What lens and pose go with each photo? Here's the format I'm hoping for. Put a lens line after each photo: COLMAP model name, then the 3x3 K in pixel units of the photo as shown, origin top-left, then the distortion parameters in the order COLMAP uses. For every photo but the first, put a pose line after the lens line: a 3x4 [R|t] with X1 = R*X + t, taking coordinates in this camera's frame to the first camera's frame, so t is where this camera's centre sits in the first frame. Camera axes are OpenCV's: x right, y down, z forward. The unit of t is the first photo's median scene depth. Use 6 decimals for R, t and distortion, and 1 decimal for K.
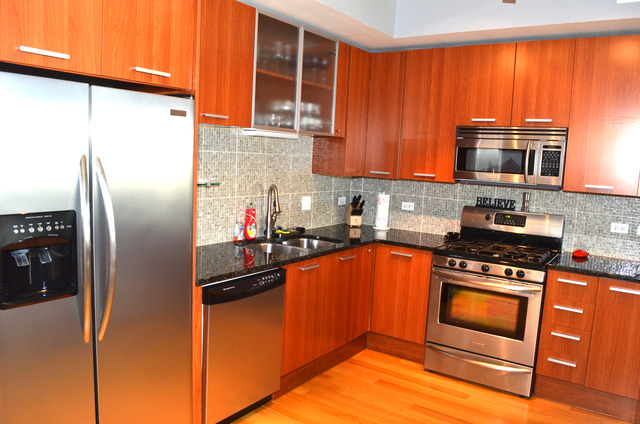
lens RADIAL K [[503.7, 0, 329.7], [0, 503.7, 214.5], [0, 0, 1]] dist [-0.081117, -0.000534]
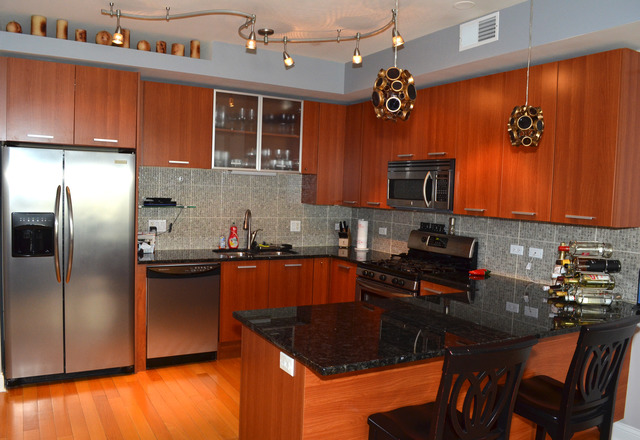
lens RADIAL K [[541.5, 0, 320.0], [0, 541.5, 220.0], [0, 0, 1]] dist [-0.059561, 0.000056]
pose [[0.897057, 0.010527, -0.441790, 0.686286], [-0.044610, 0.996767, -0.066831, 0.057133], [0.439658, 0.079659, 0.894626, -0.223184]]
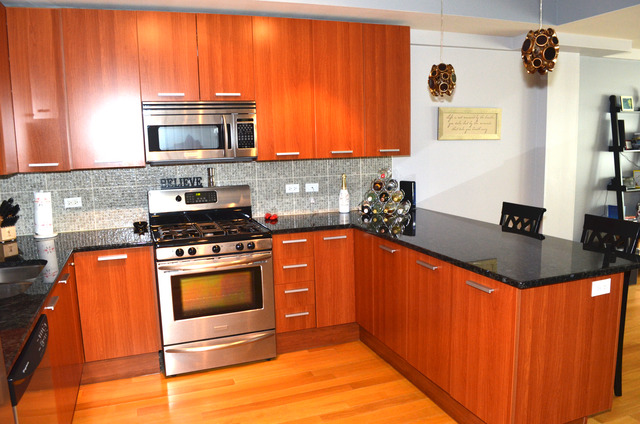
lens RADIAL K [[503.7, 0, 329.7], [0, 503.7, 214.5], [0, 0, 1]] dist [-0.081117, -0.000534]
pose [[0.562899, -0.181811, 0.806282, -0.305941], [0.144530, 0.982128, 0.120561, -0.039579], [-0.813791, 0.048668, 0.579116, 0.235237]]
